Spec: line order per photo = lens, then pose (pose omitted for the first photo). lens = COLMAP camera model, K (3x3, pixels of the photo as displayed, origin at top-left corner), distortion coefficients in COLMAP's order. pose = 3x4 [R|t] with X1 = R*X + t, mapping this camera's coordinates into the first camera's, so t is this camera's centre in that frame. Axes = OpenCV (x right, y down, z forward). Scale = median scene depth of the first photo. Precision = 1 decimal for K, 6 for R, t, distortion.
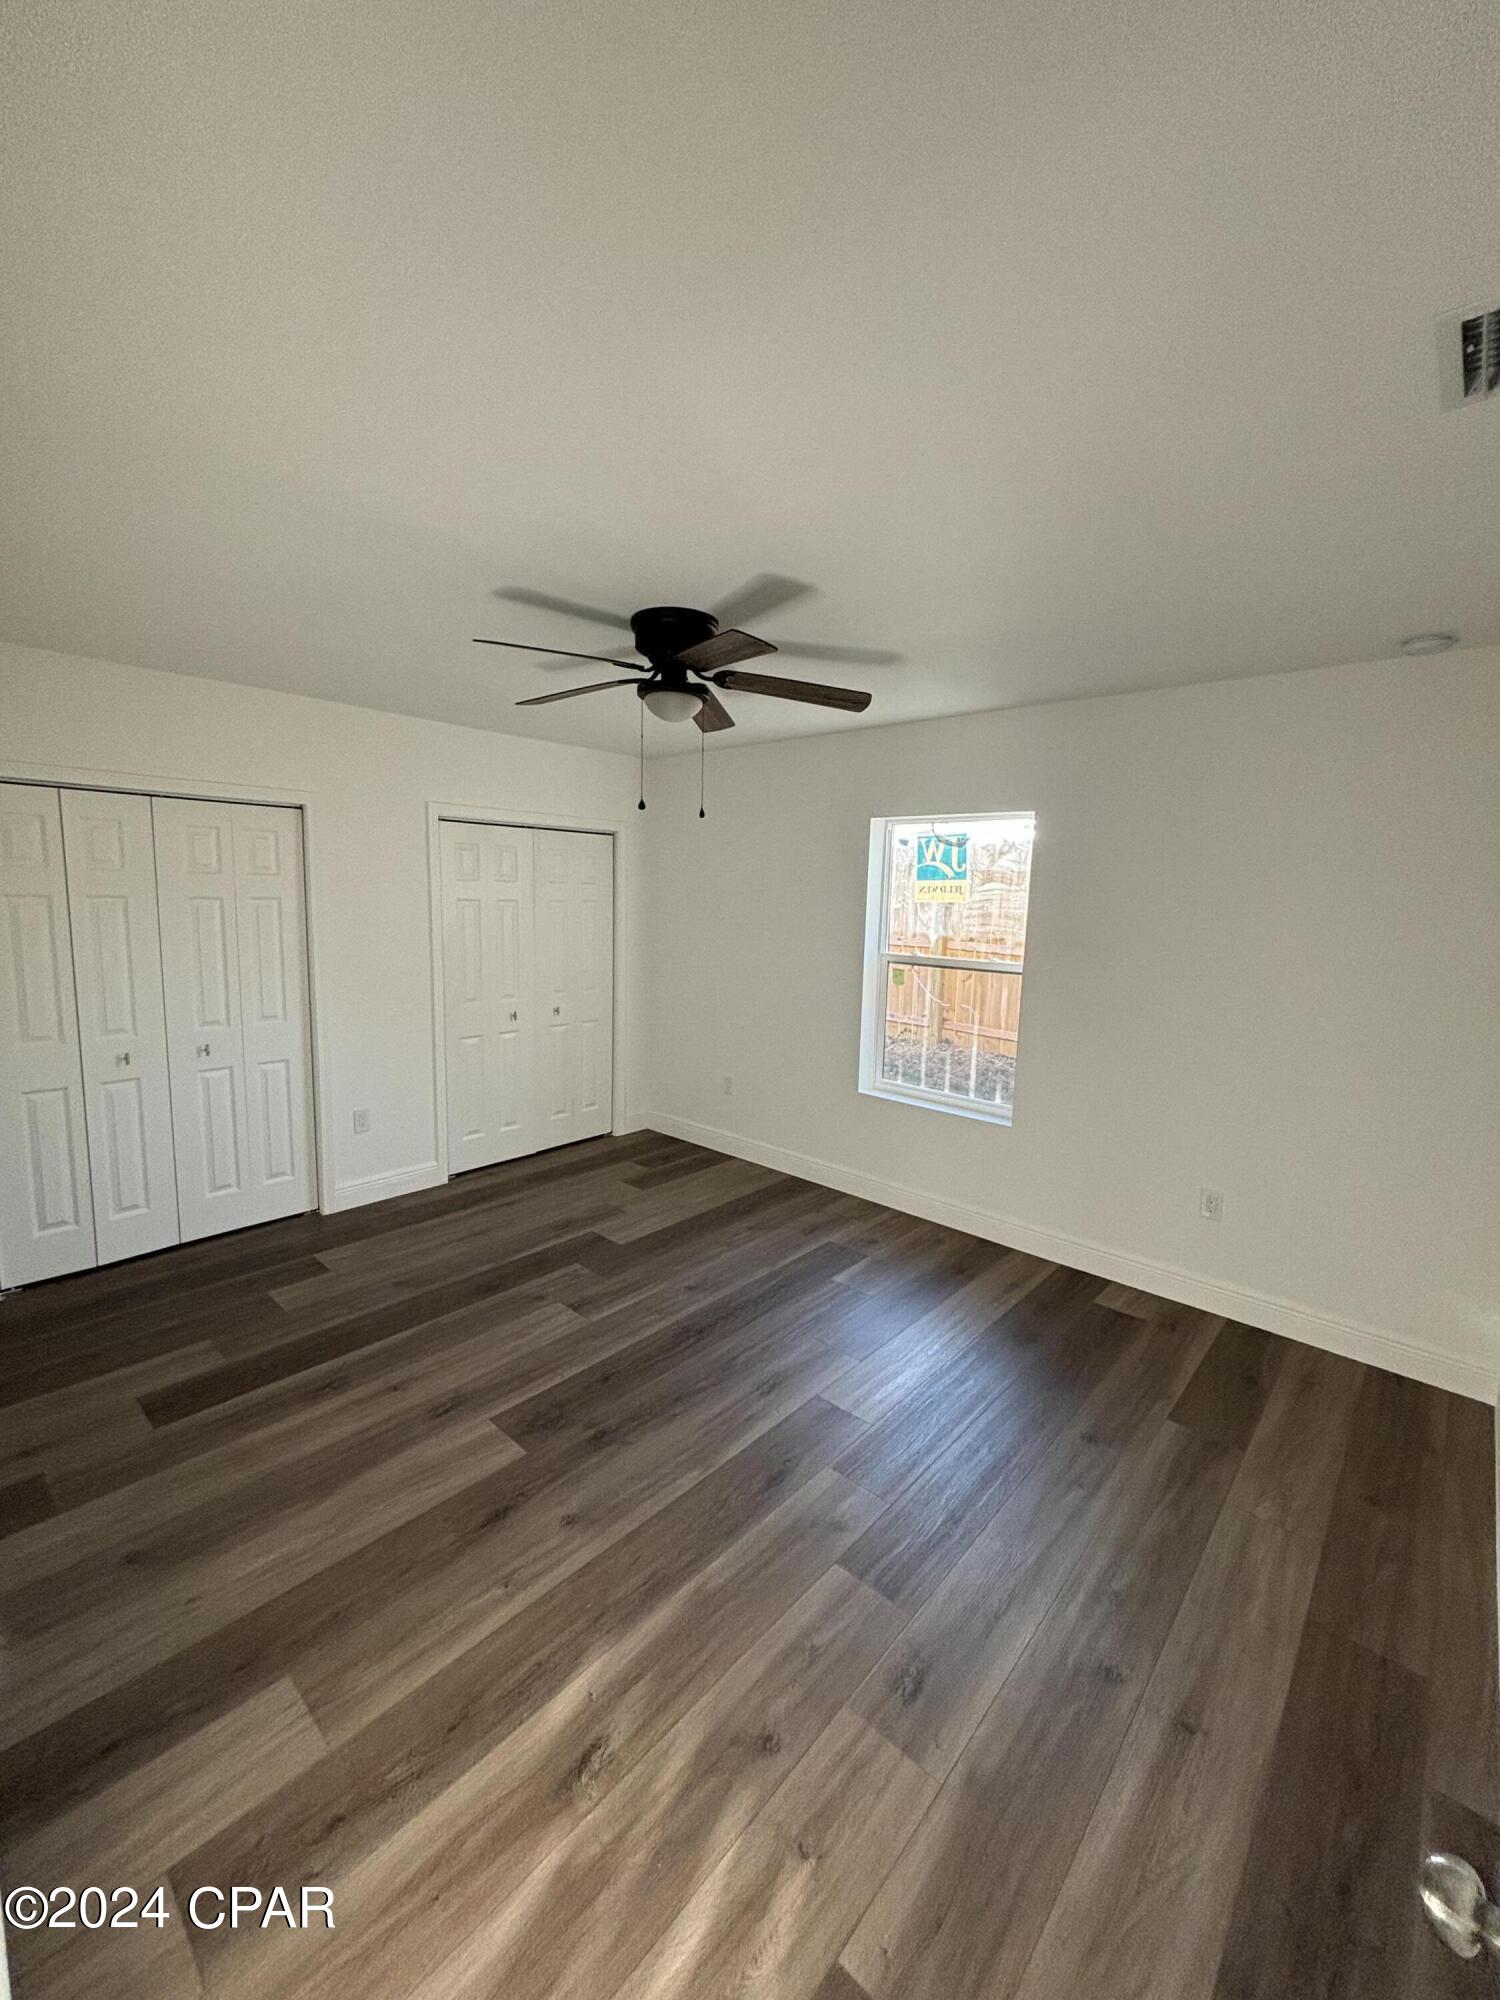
lens RADIAL K [[809.4, 0, 758.2], [0, 809.4, 1003.5], [0, 0, 1]] dist [0.001548, 0.001319]
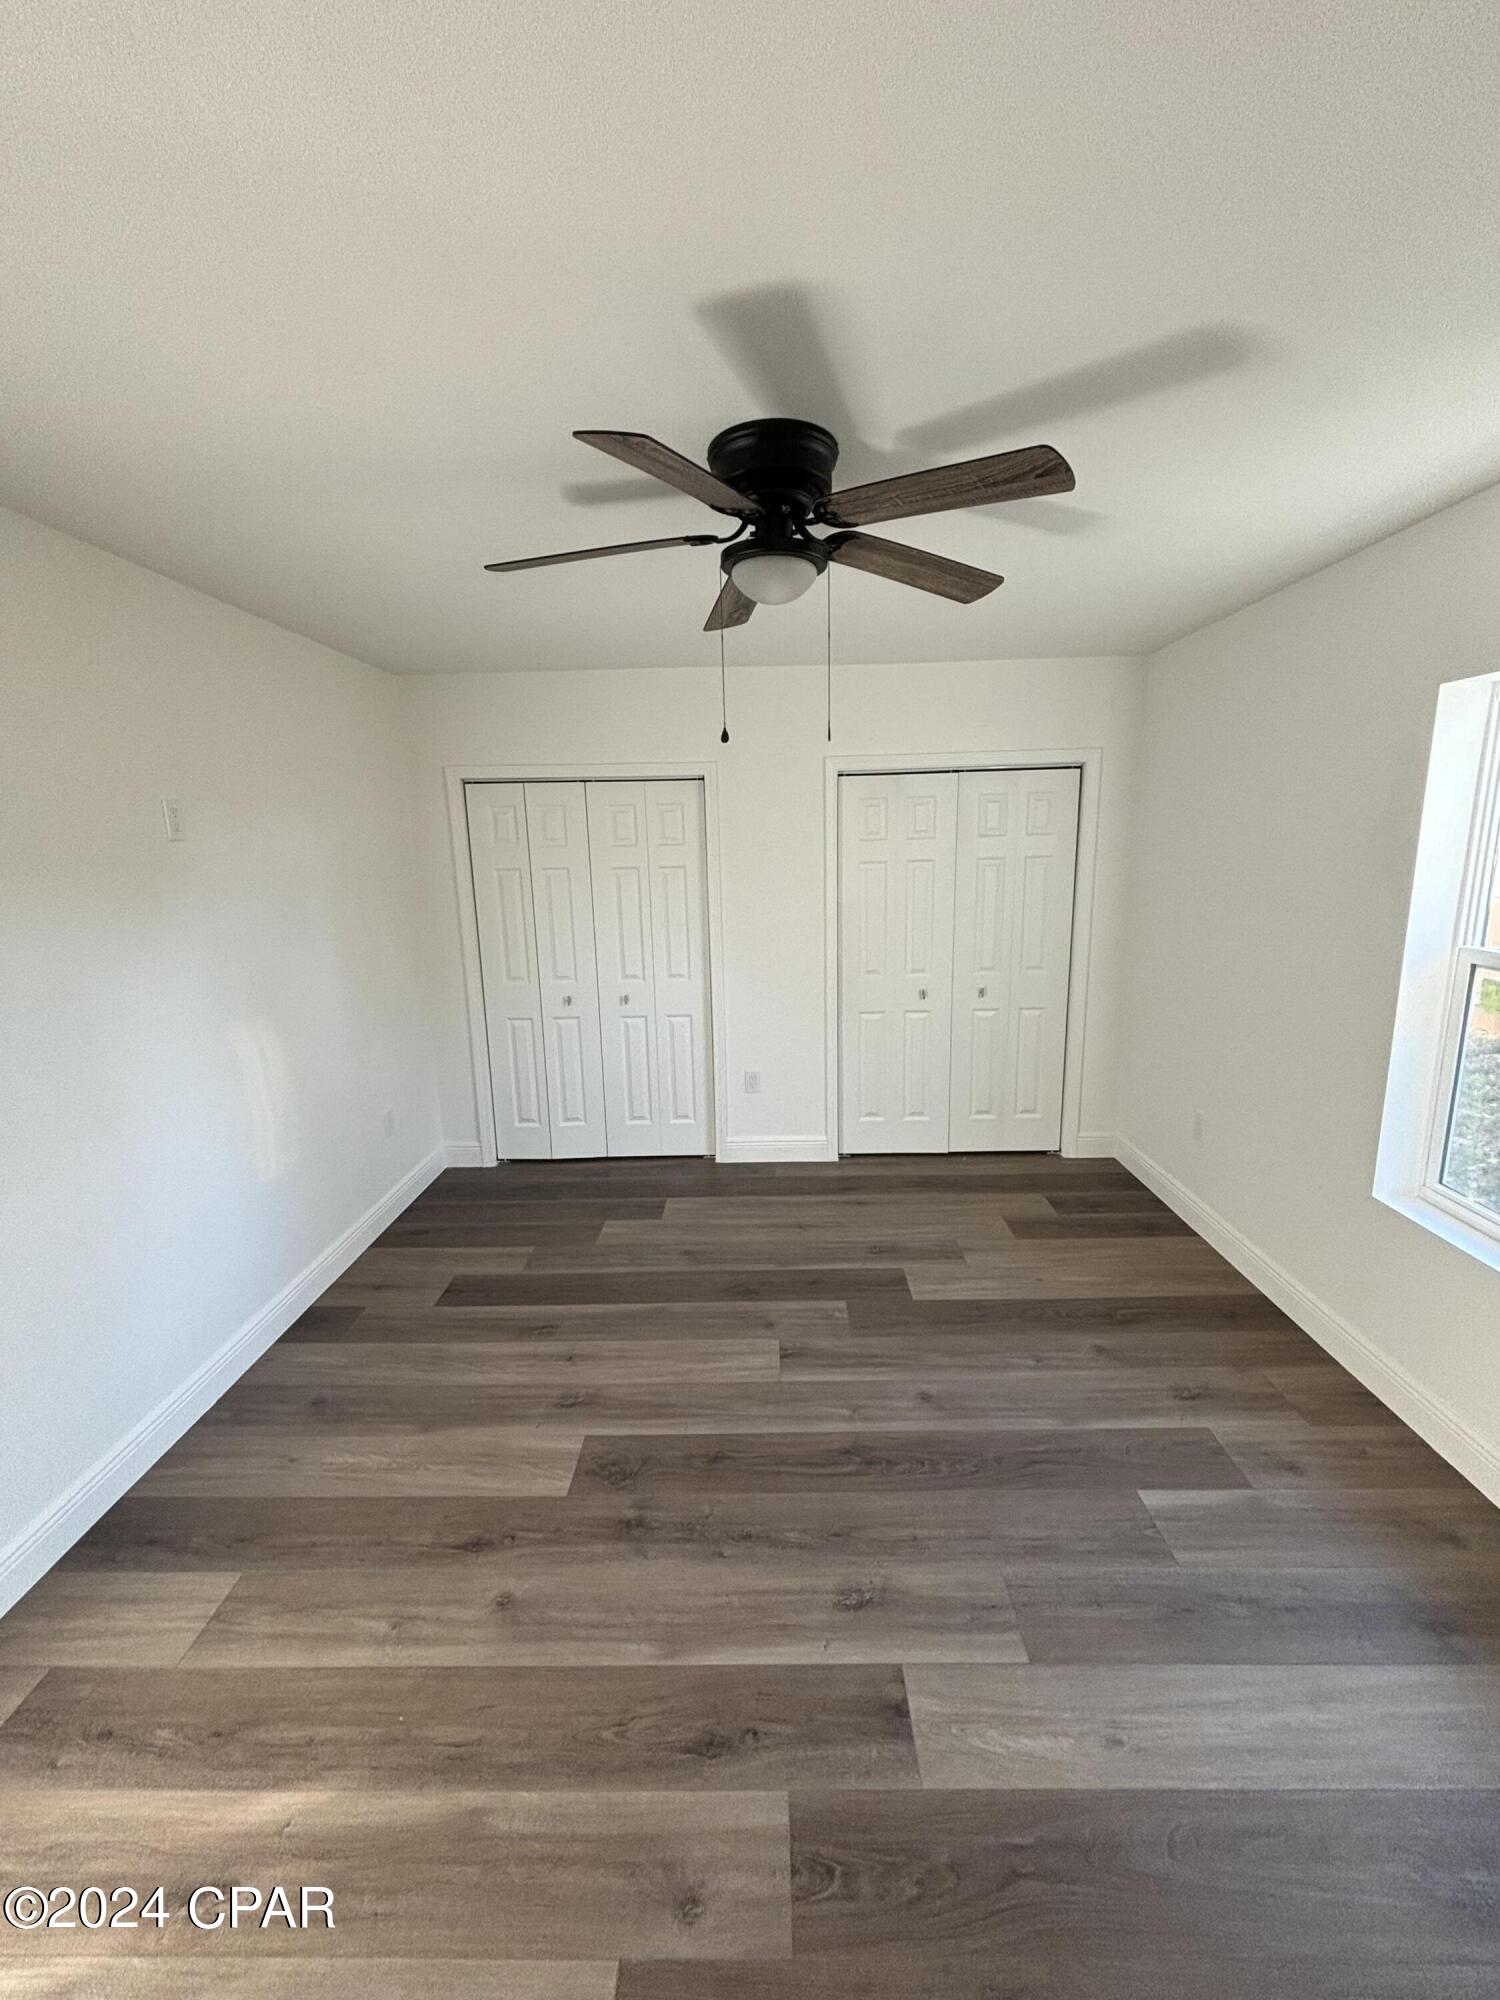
lens RADIAL K [[809.4, 0, 746.6], [0, 809.4, 1003.1], [0, 0, 1]] dist [0.001548, 0.001319]
pose [[0.648236, 0.113051, -0.753001, 0.331968], [-0.066453, 0.993543, 0.091958, -0.060858], [0.758535, -0.009571, 0.651563, 0.412866]]
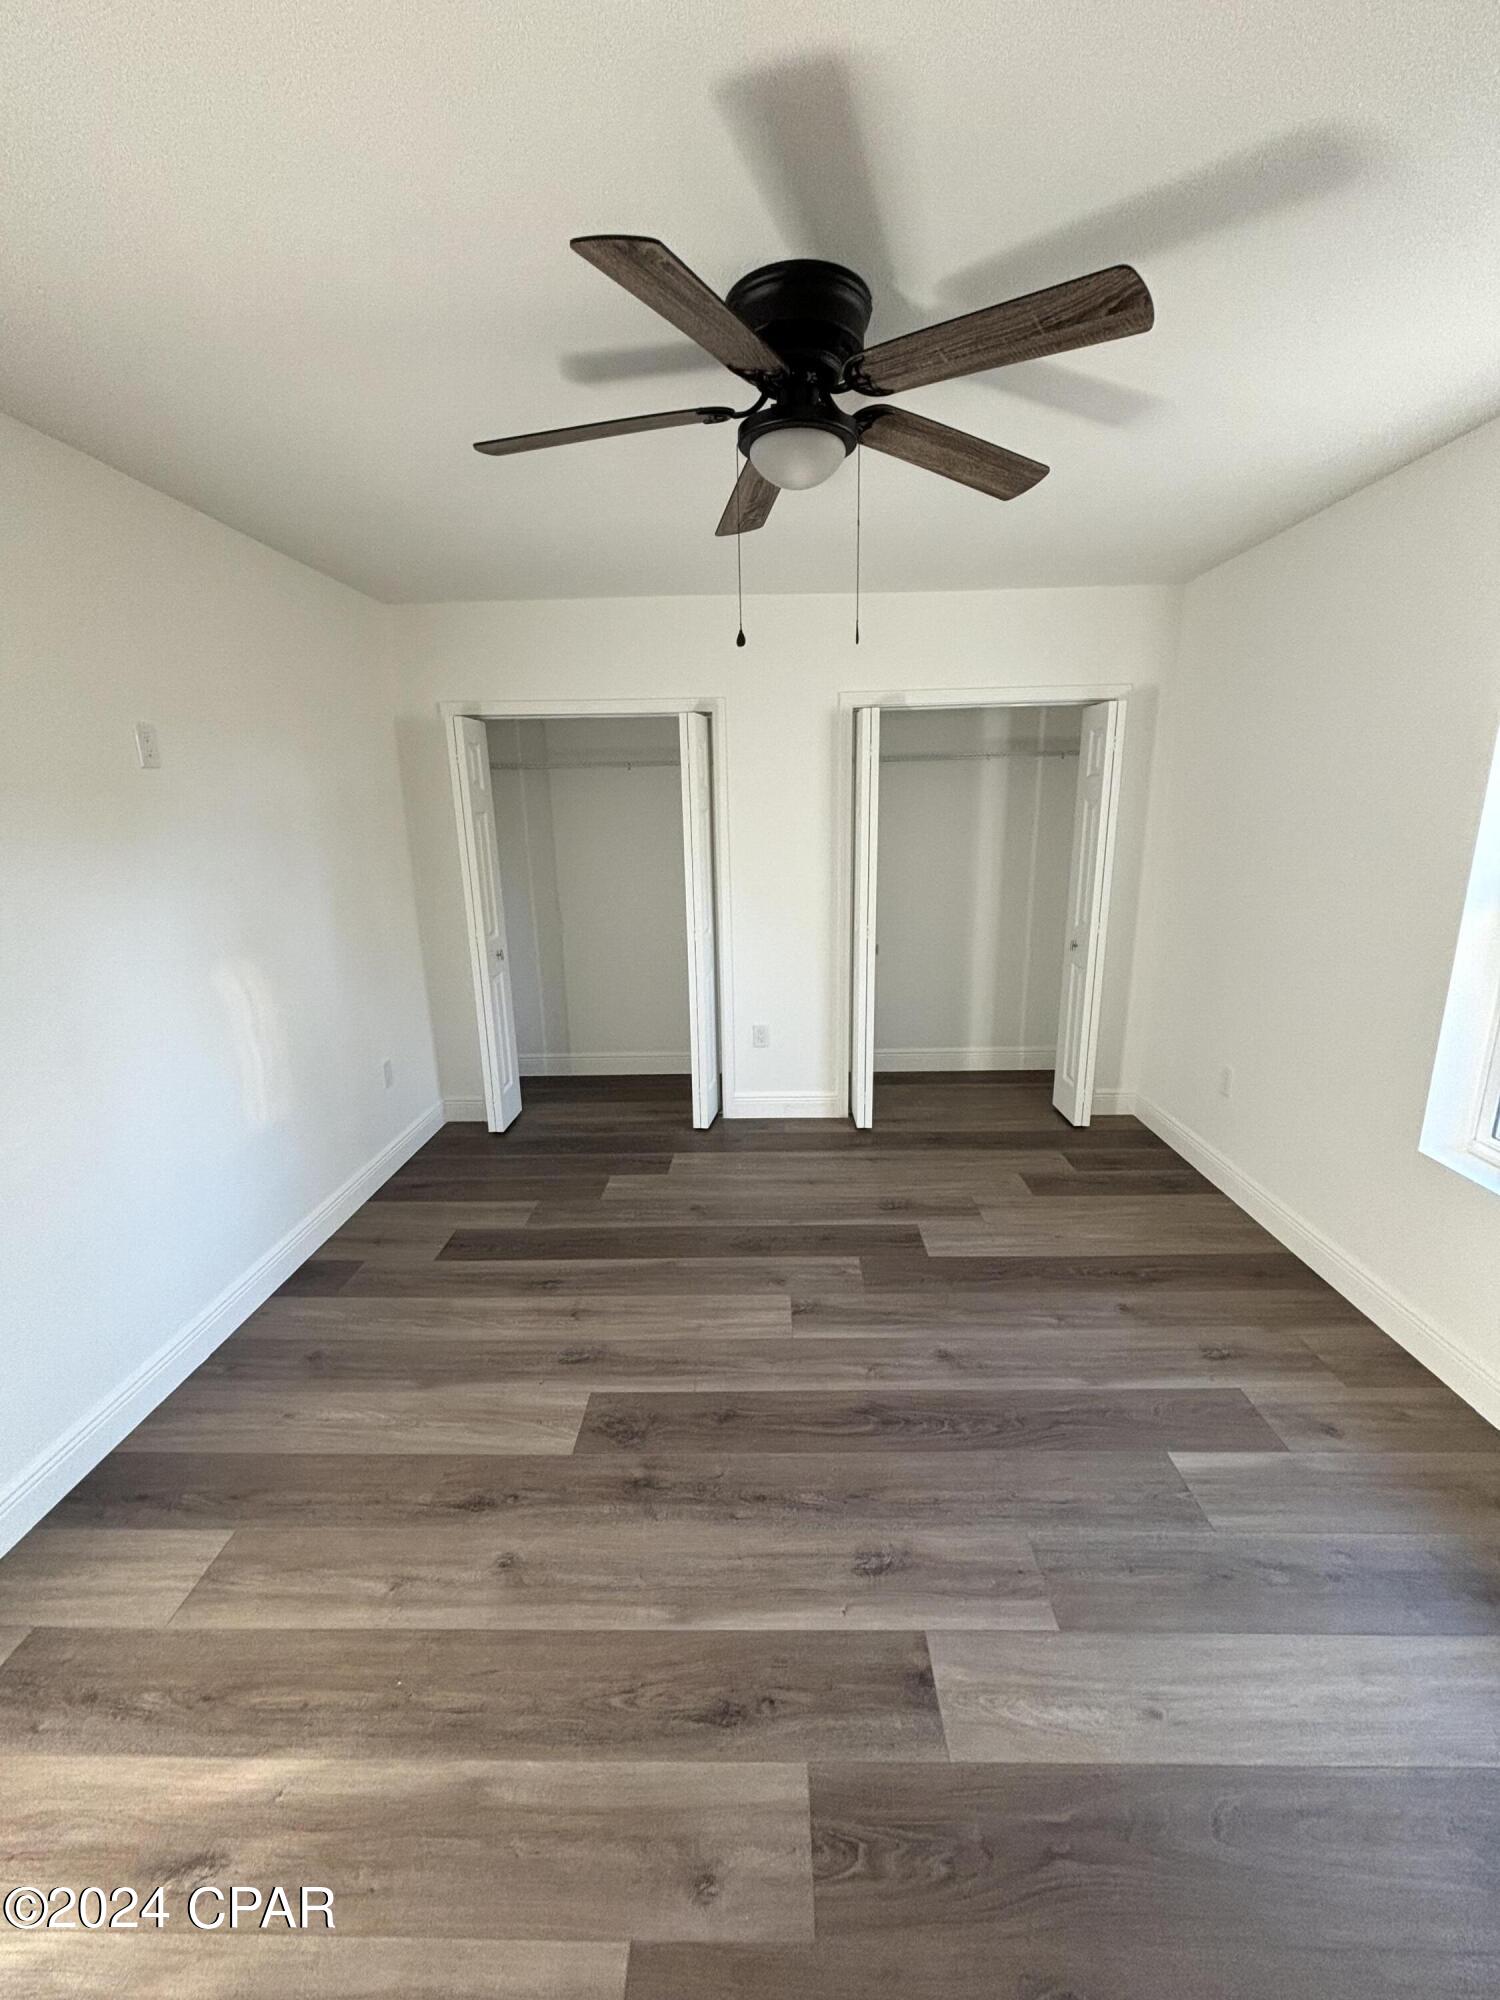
lens RADIAL K [[809.4, 0, 745.5], [0, 809.4, 1002.1], [0, 0, 1]] dist [0.001548, 0.001319]
pose [[0.644264, 0.147862, -0.750374, 0.297133], [-0.069736, 0.988403, 0.134892, -0.036832], [0.761617, -0.034578, 0.647104, 0.432812]]
